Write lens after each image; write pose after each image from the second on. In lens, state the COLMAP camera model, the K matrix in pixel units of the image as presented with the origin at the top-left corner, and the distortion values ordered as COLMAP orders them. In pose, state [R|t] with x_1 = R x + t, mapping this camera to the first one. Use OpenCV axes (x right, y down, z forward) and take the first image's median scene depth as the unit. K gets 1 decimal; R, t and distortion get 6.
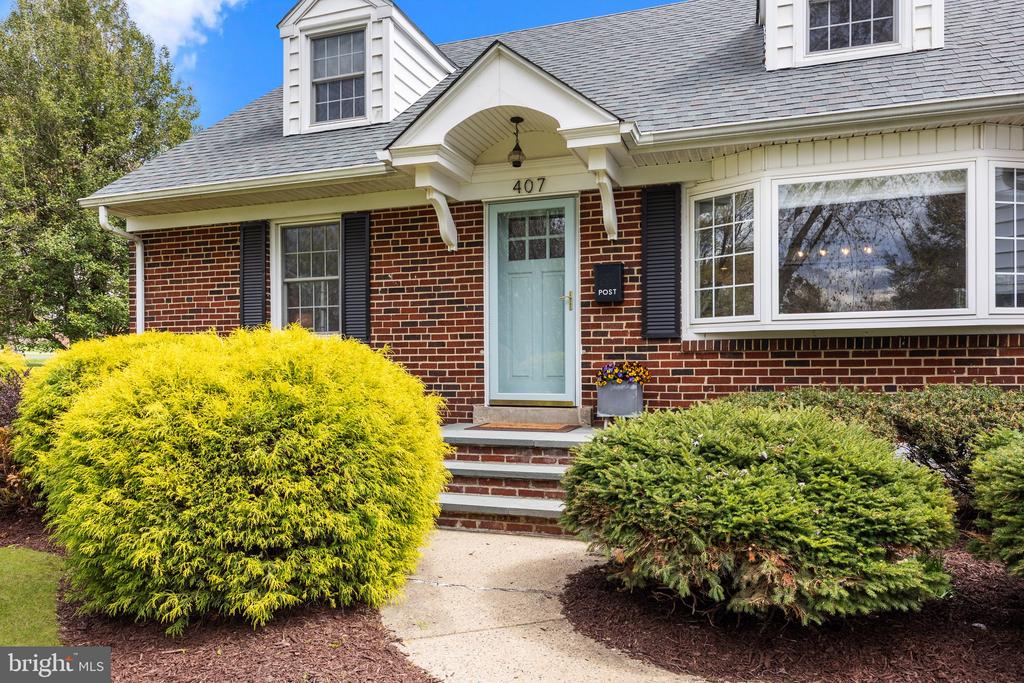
lens RADIAL K [[687.6, 0, 506.4], [0, 687.6, 372.7], [0, 0, 1]] dist [0.000997, -0.004013]
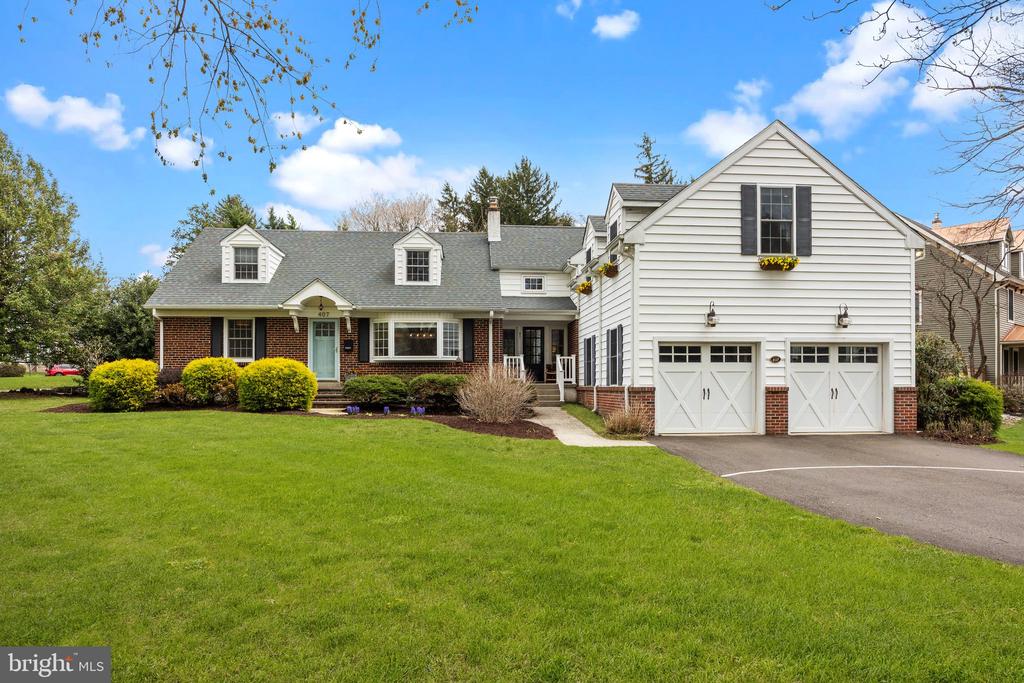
lens RADIAL K [[637.4, 0, 525.8], [0, 637.4, 383.4], [0, 0, 1]] dist [-0.005720, 0.003191]
pose [[0.902438, 0.004058, 0.430801, -0.439176], [0.001866, 0.999909, -0.013328, 0.108630], [-0.430816, 0.012831, 0.902349, -2.341650]]
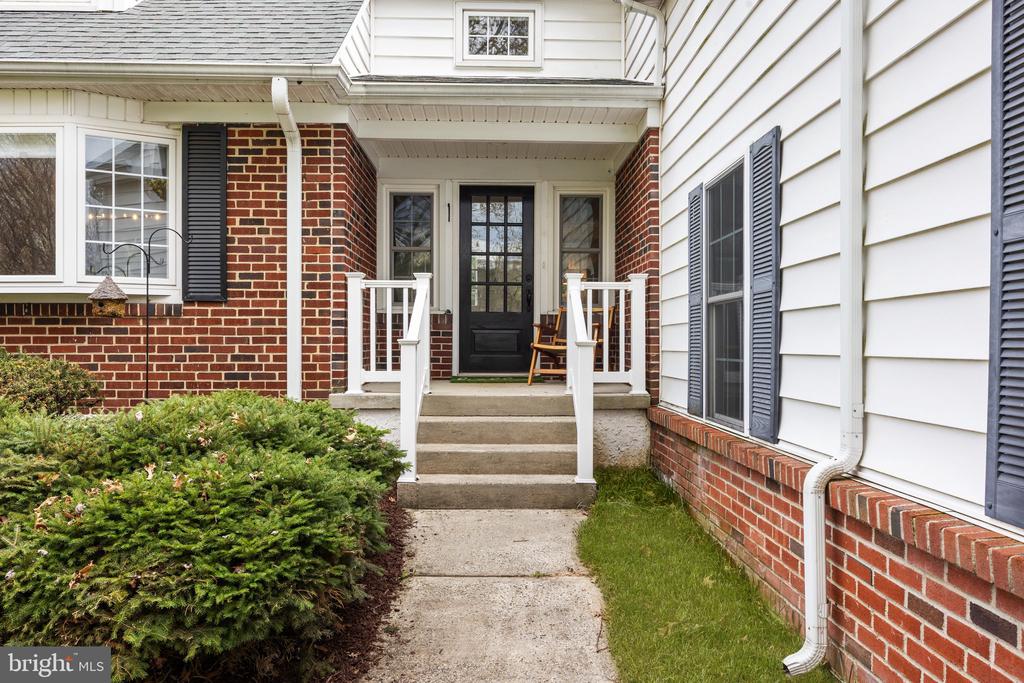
lens RADIAL K [[790.6, 0, 514.0], [0, 790.6, 335.4], [0, 0, 1]] dist [-0.005190, 0.003378]
pose [[0.929008, 0.005675, 0.370017, 0.744926], [-0.003397, 0.999971, -0.006806, -0.002986], [-0.370045, 0.005066, 0.929000, -0.246418]]
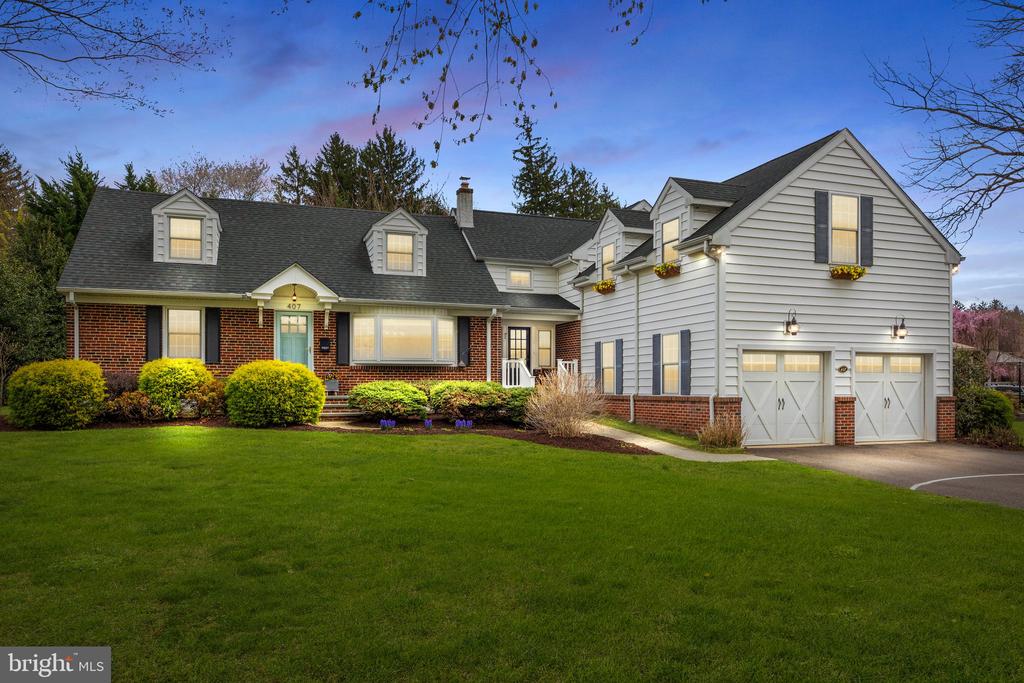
lens RADIAL K [[722.0, 0, 535.8], [0, 722.0, 387.1], [0, 0, 1]] dist [-0.007414, 0.007834]
pose [[0.758550, 0.007018, 0.651577, -1.173673], [0.002294, 0.999907, -0.013440, 0.089430], [-0.651611, 0.011690, 0.758464, -1.889137]]
